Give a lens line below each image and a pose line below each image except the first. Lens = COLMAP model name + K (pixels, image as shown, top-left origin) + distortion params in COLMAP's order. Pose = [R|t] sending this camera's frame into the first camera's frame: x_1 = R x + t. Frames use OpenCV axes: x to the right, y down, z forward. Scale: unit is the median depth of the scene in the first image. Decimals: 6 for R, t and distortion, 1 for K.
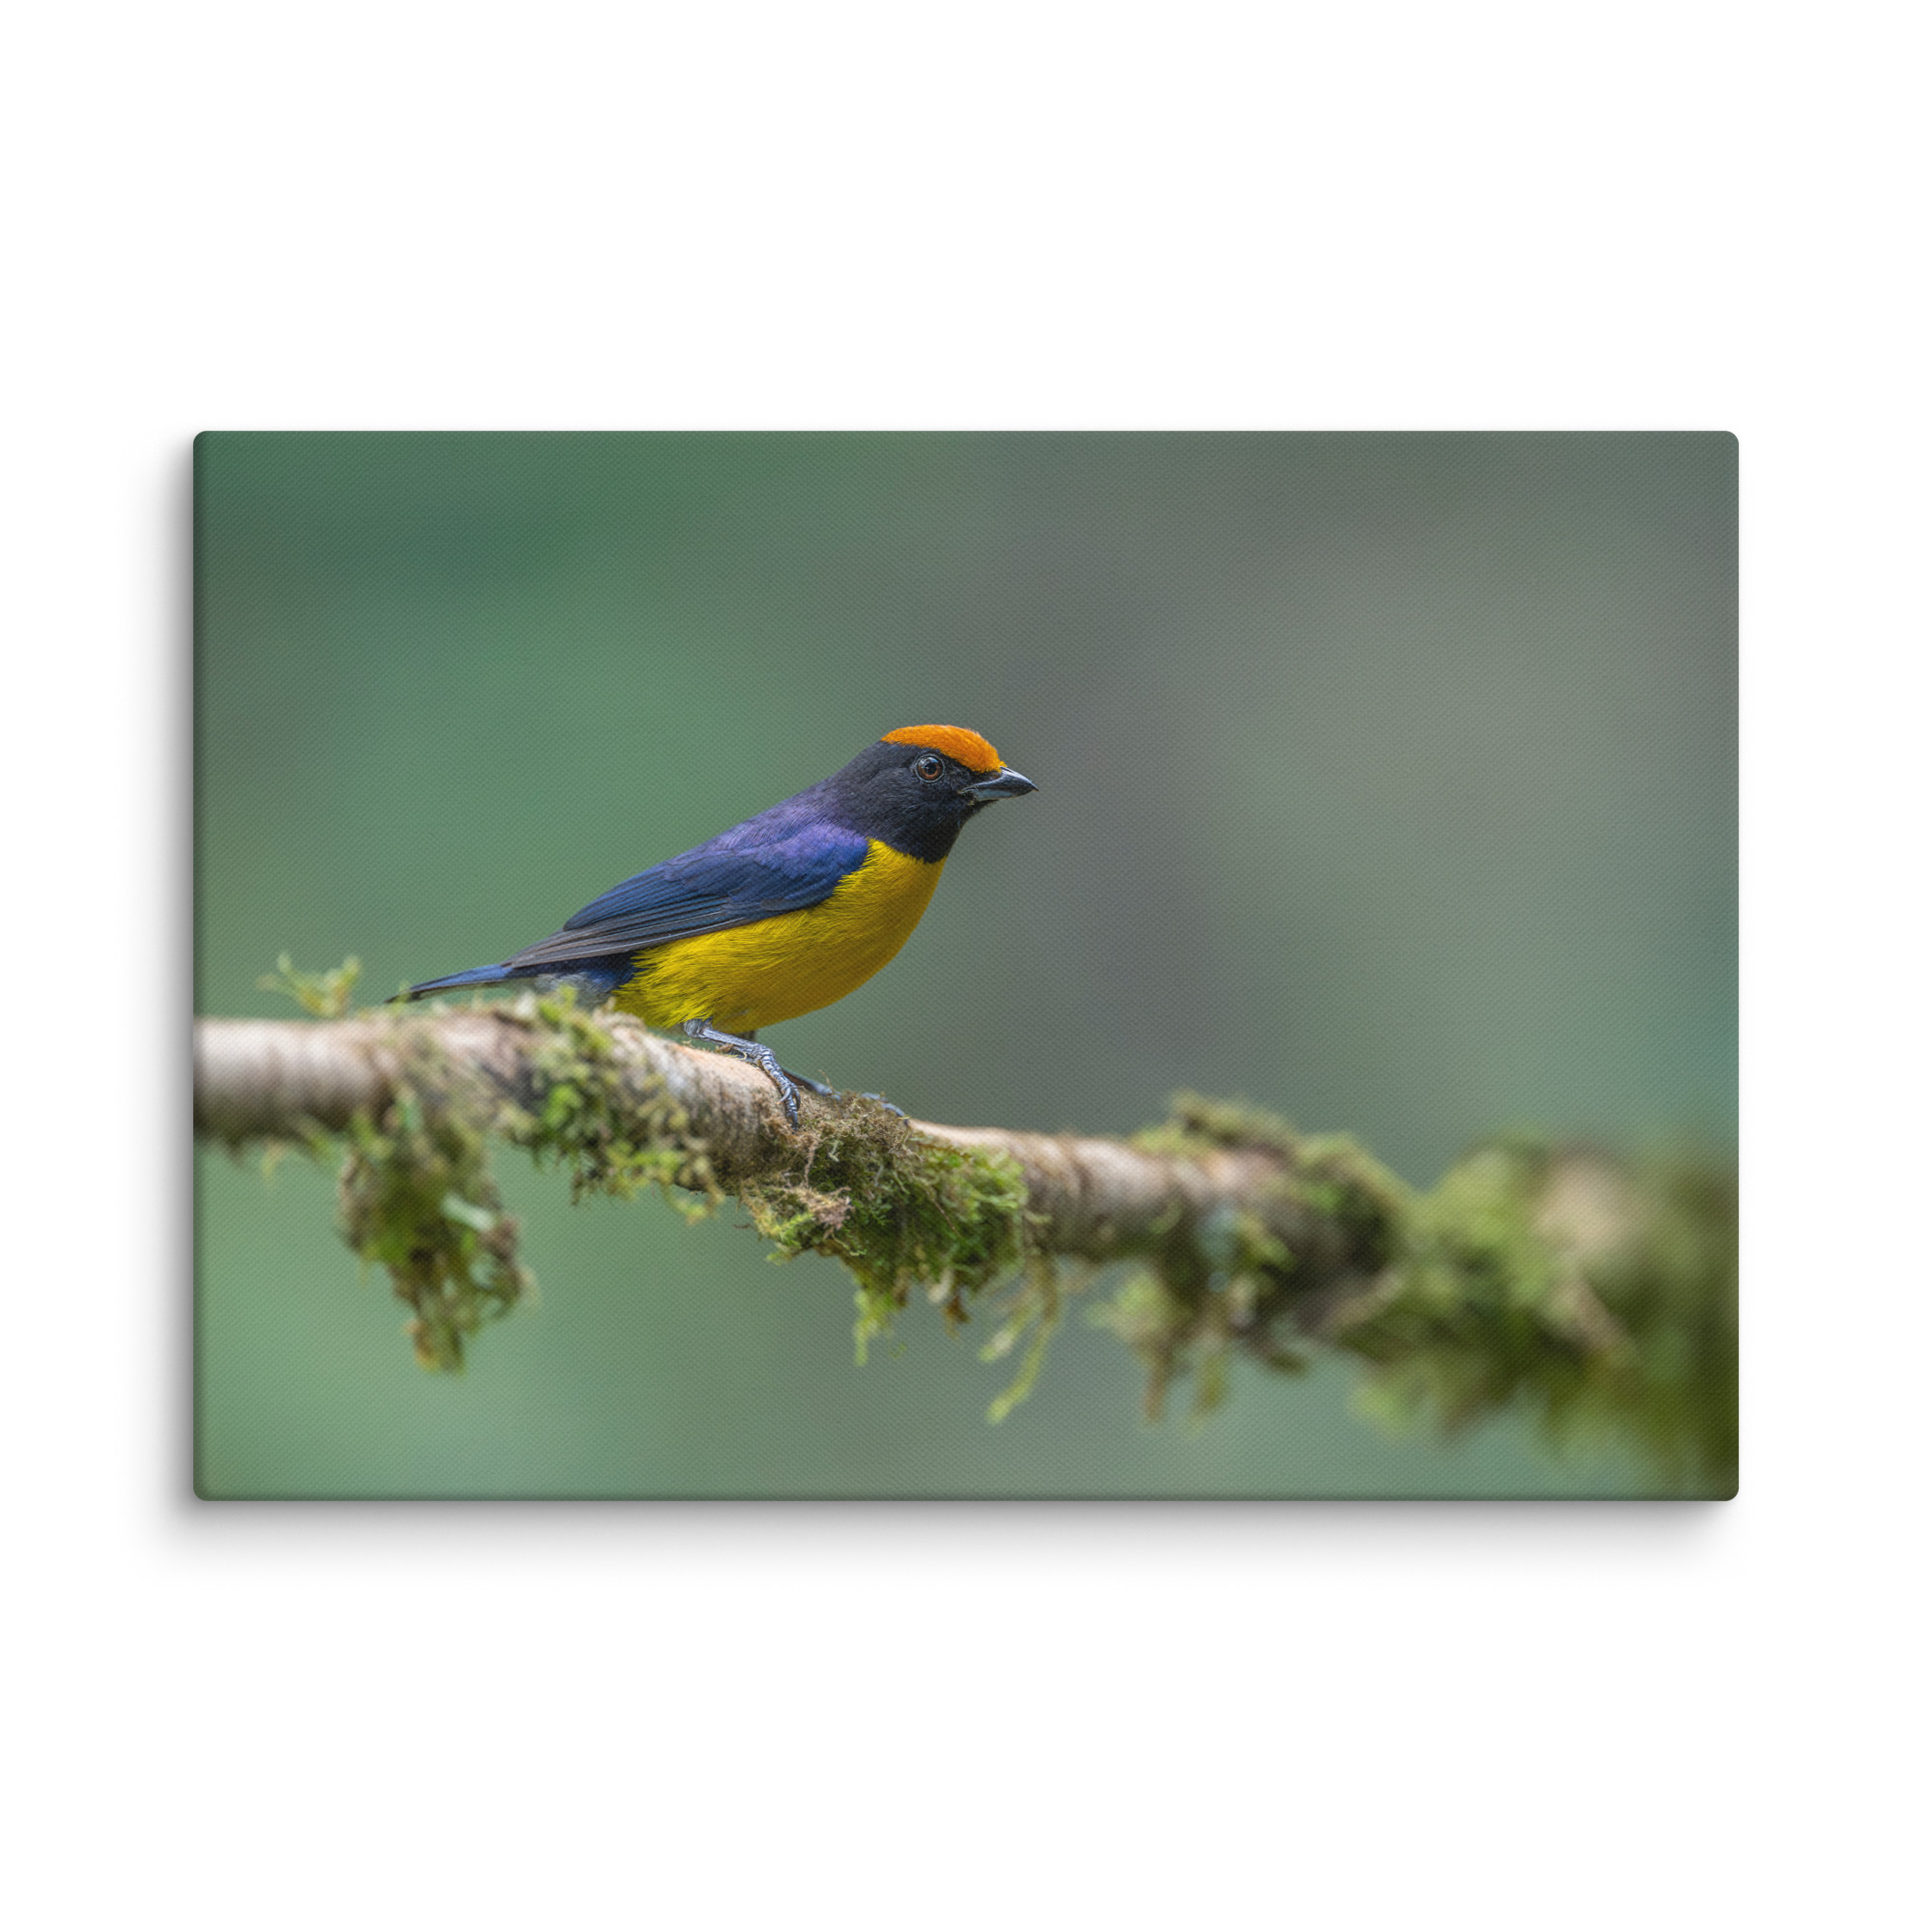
lens RADIAL K [[1454.7, 0, 966.7], [0, 1454.7, 966.3], [0, 0, 1]] dist [-0.002185, -0.002344]
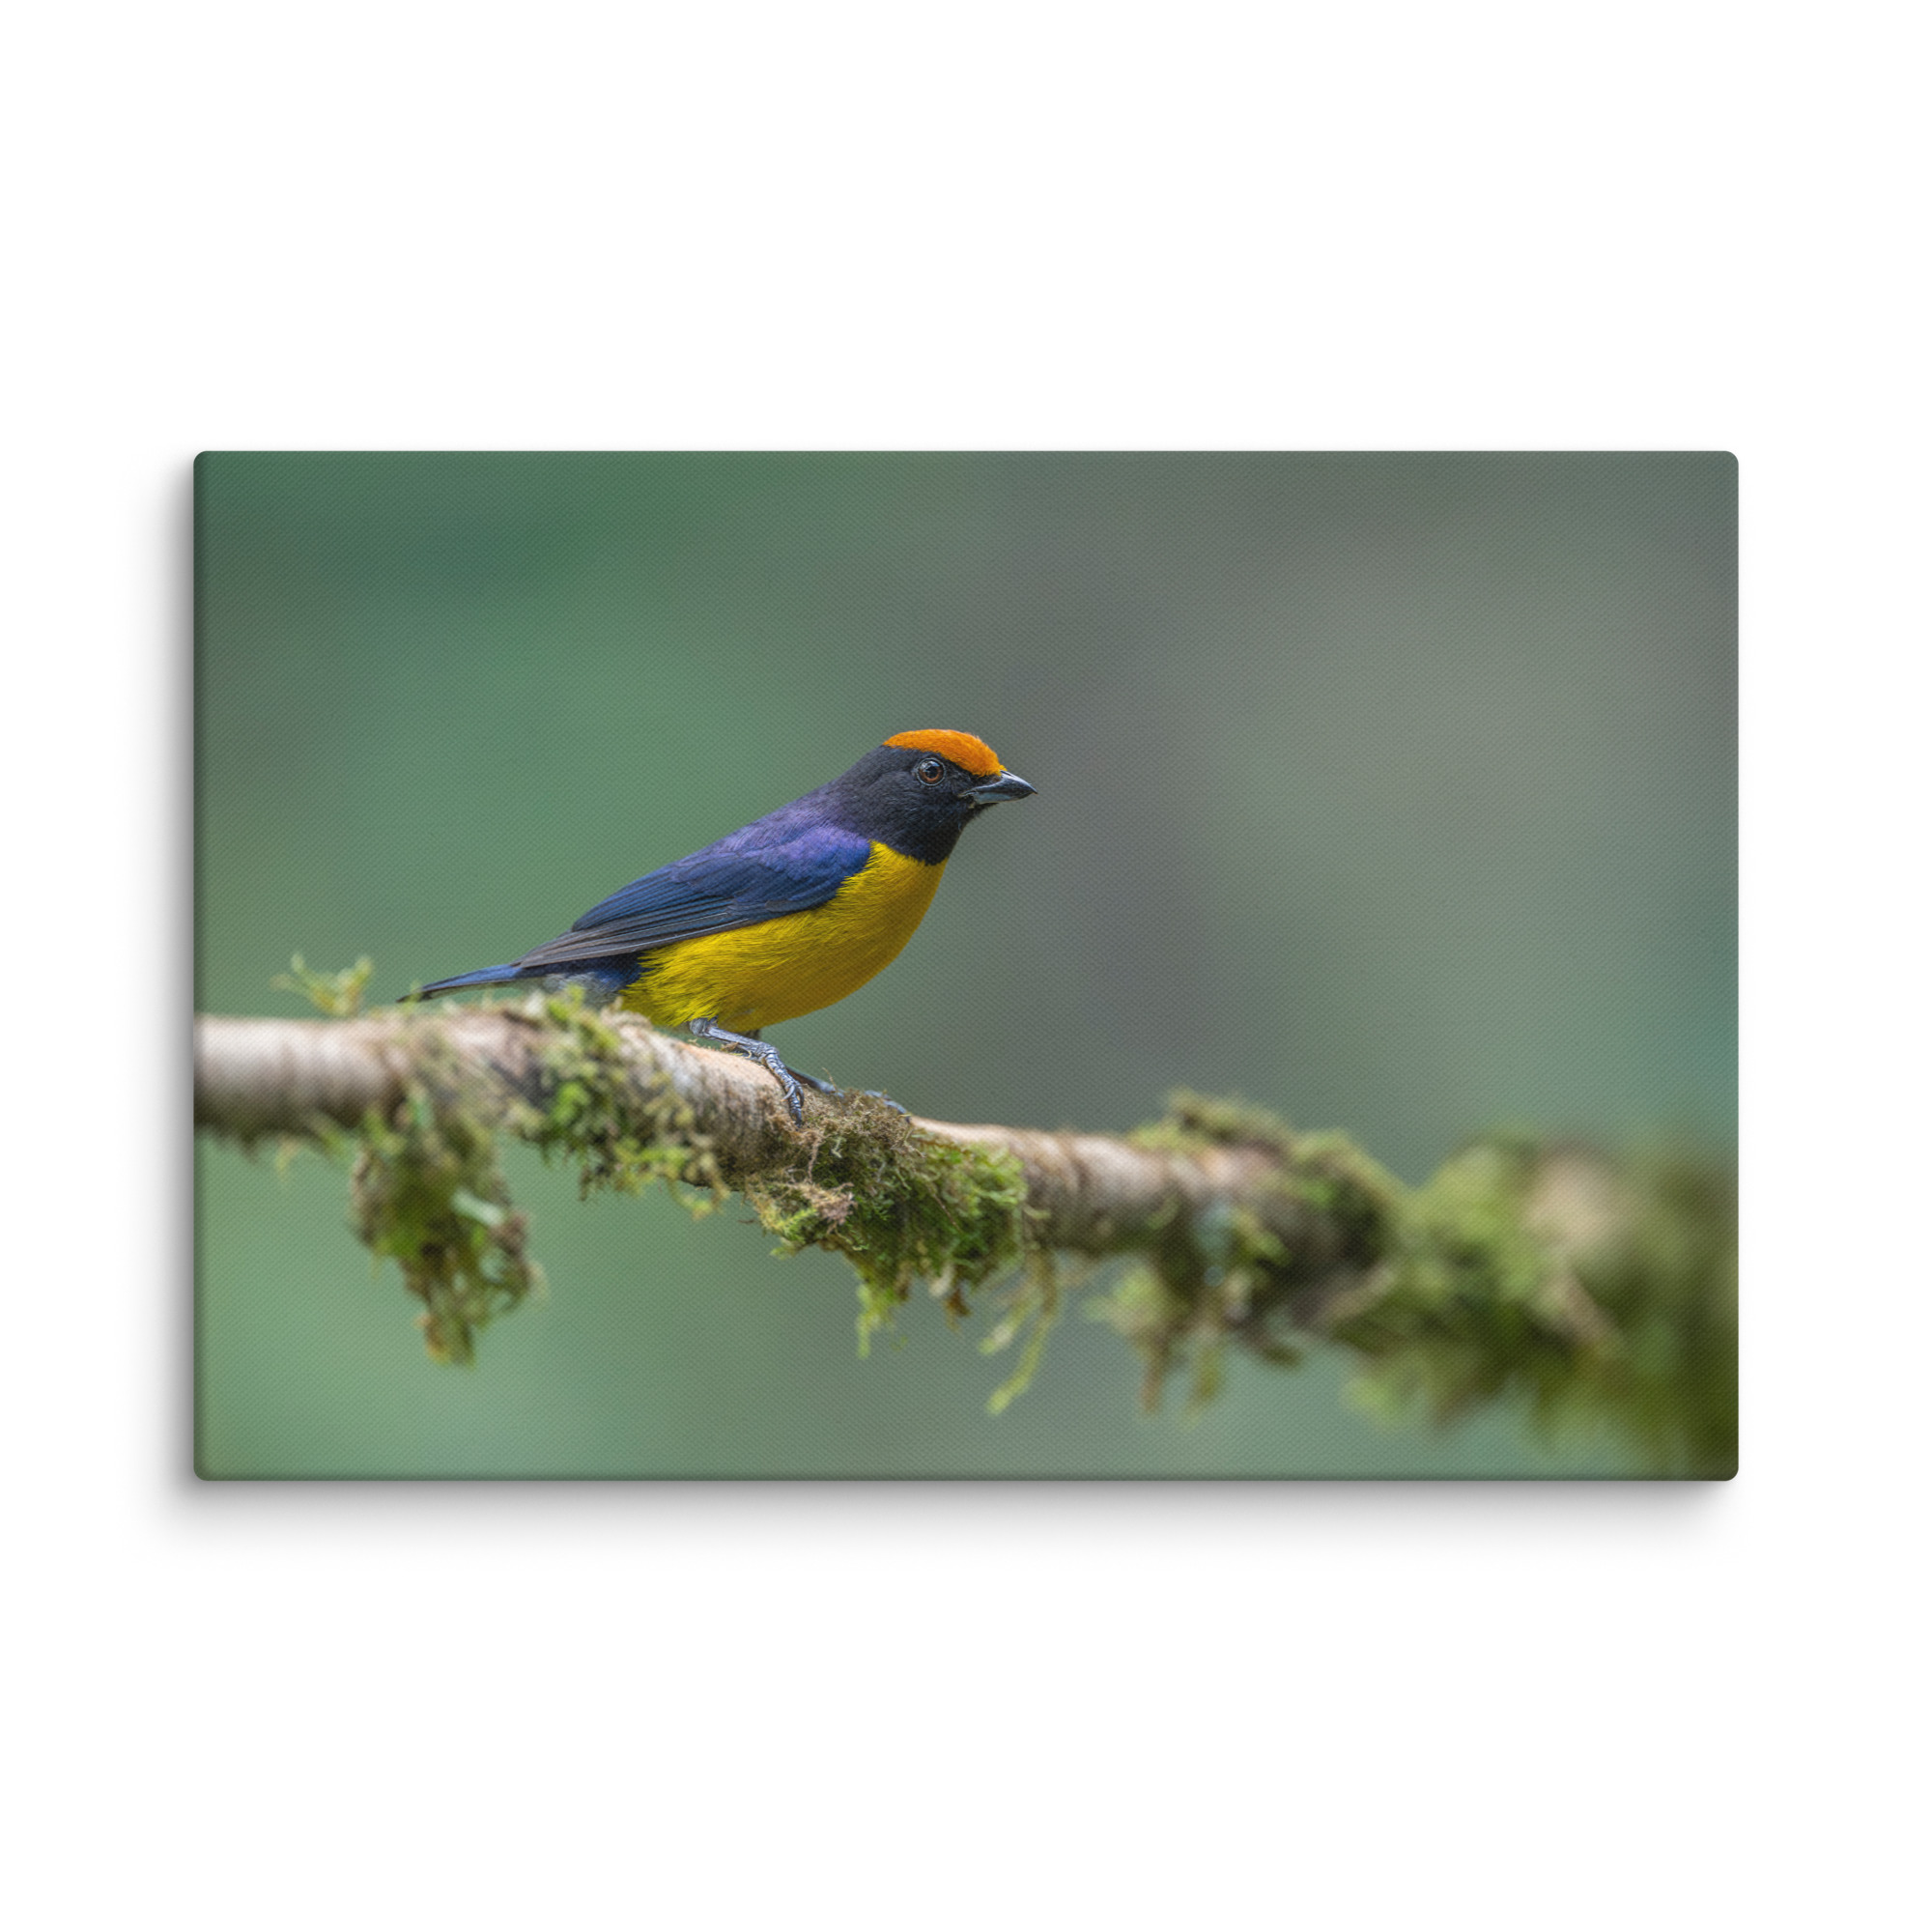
lens RADIAL K [[1454.7, 0, 966.2], [0, 1454.7, 966.1], [0, 0, 1]] dist [-0.002185, -0.002344]
pose [[1.000000, -0.000053, -0.000346, -0.000378], [0.000053, 1.000000, -0.000173, 0.000038], [0.000346, 0.000173, 1.000000, -0.019118]]
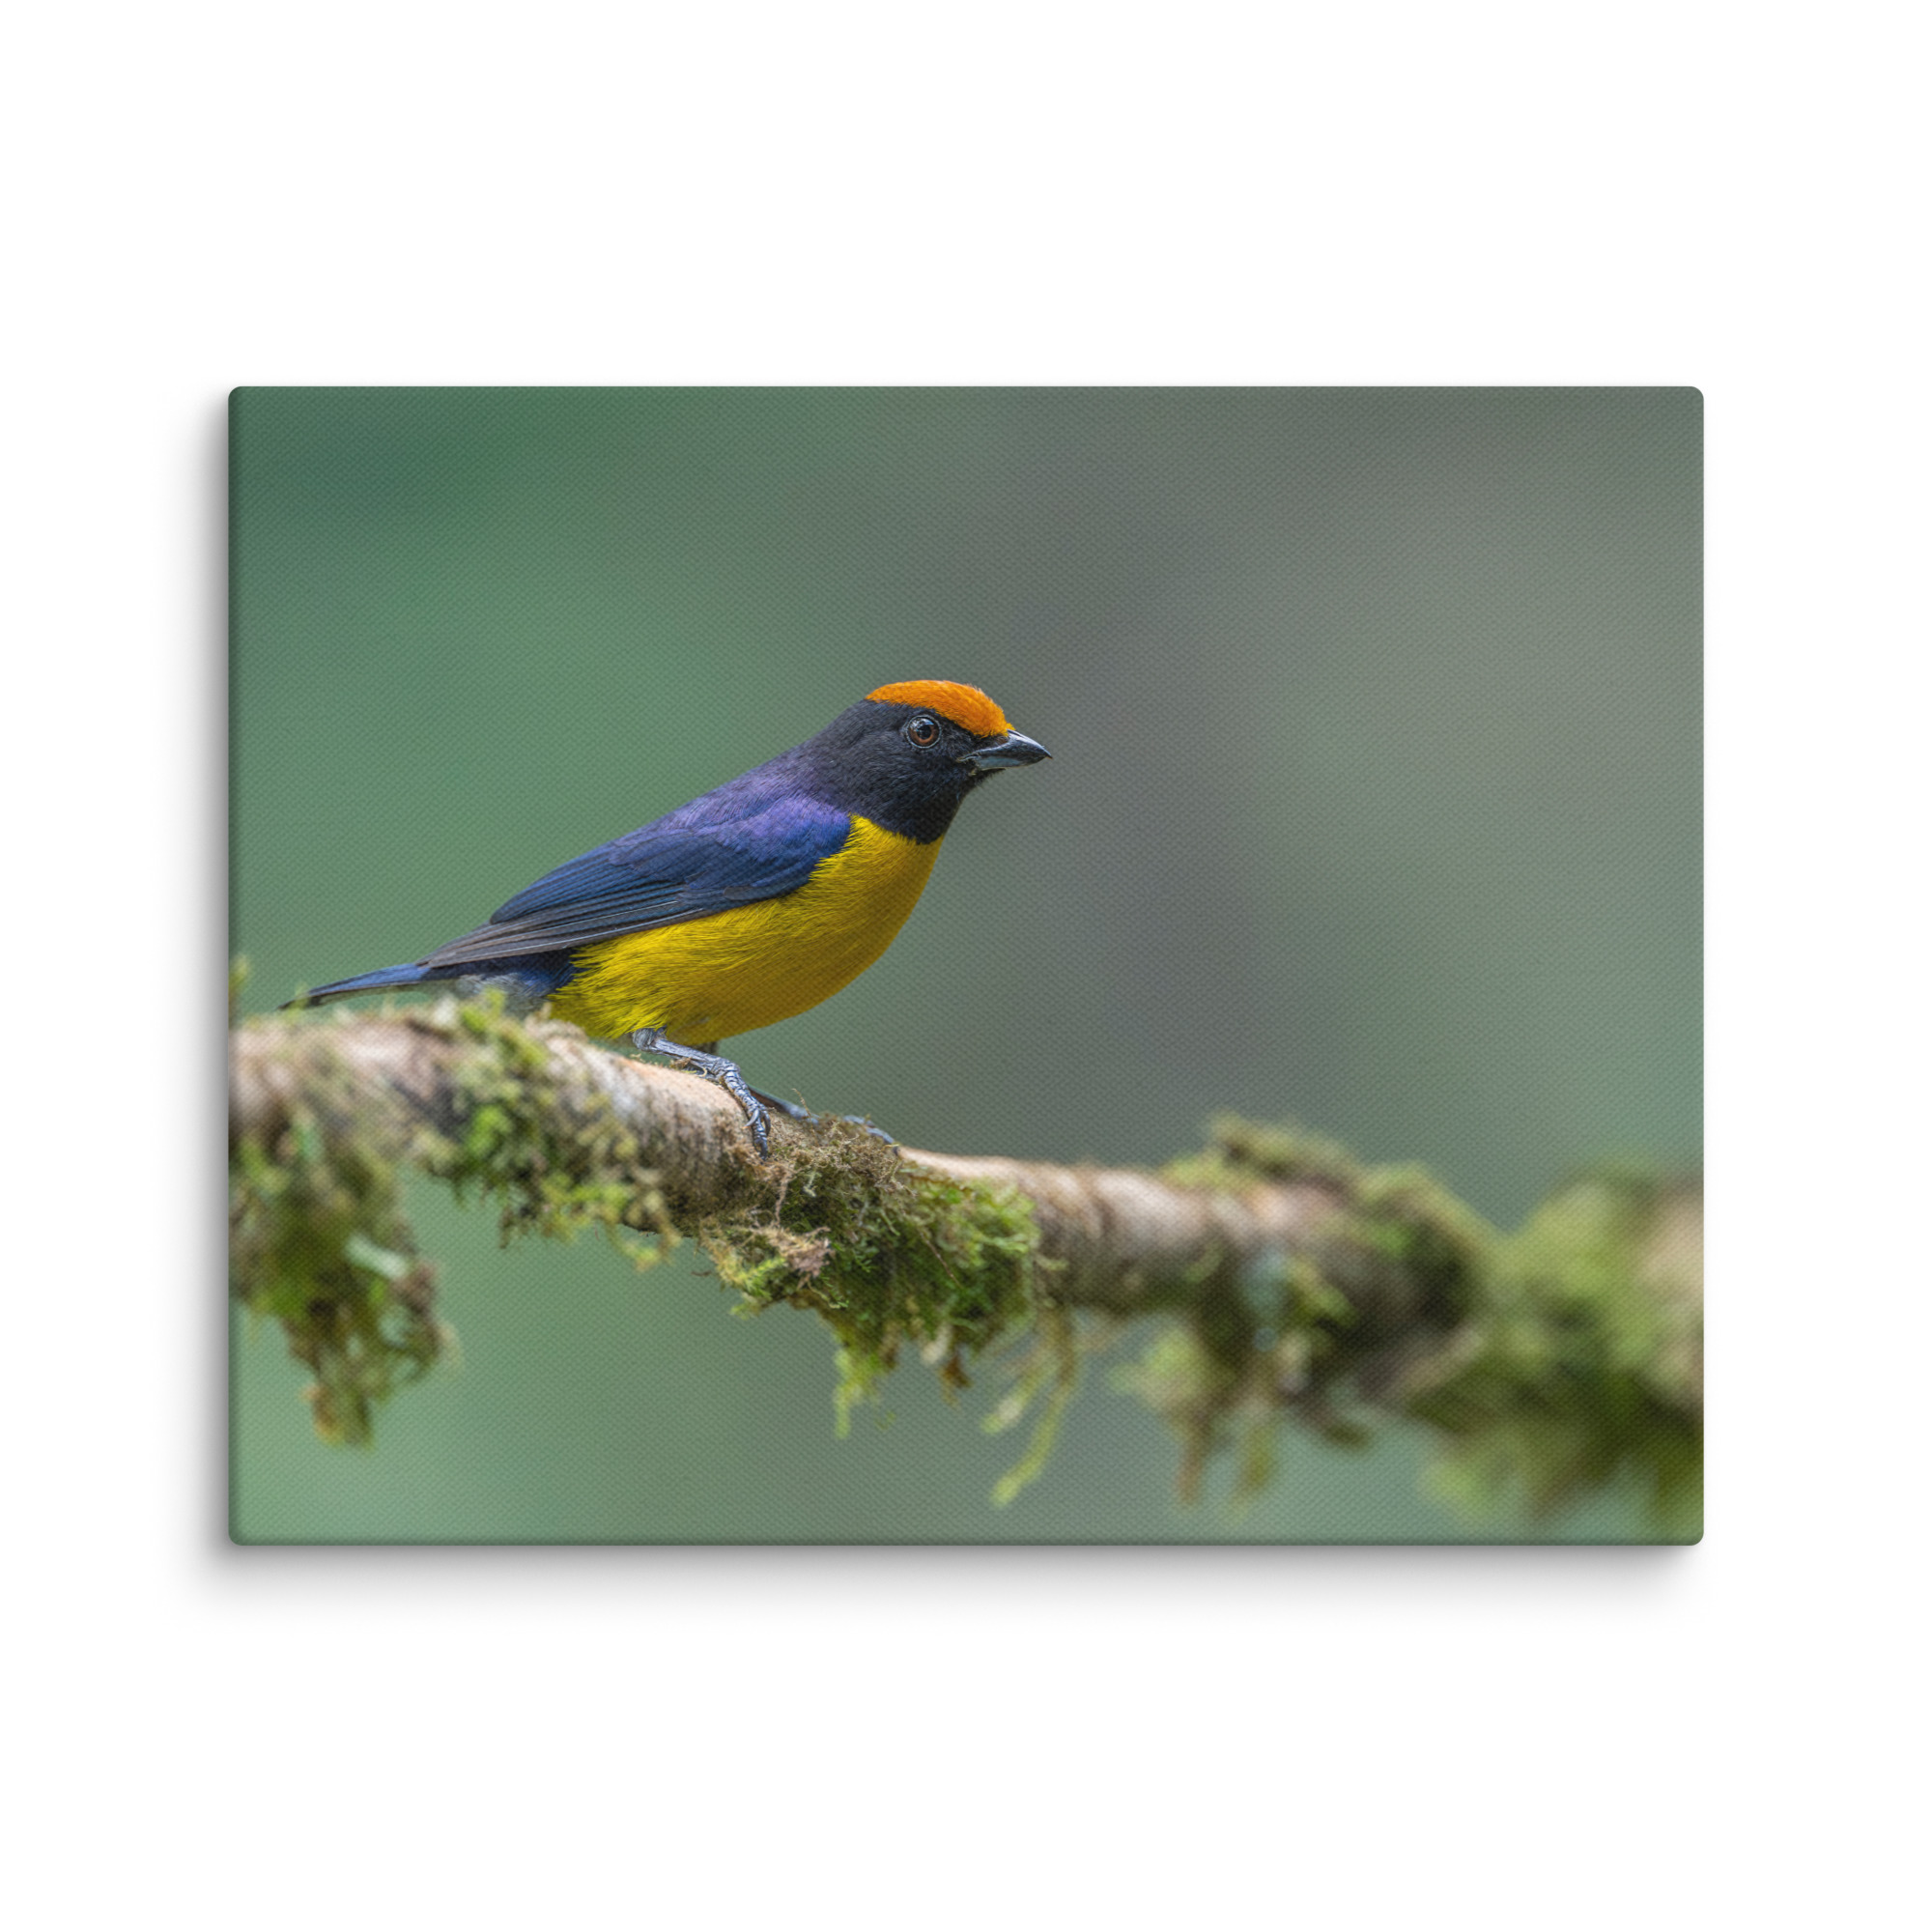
lens RADIAL K [[1454.7, 0, 968.1], [0, 1454.7, 966.3], [0, 0, 1]] dist [-0.002185, -0.002344]
pose [[1.000000, -0.000139, 0.000882, -0.000257], [0.000139, 1.000000, -0.000375, 0.000607], [-0.000882, 0.000375, 1.000000, 0.155004]]
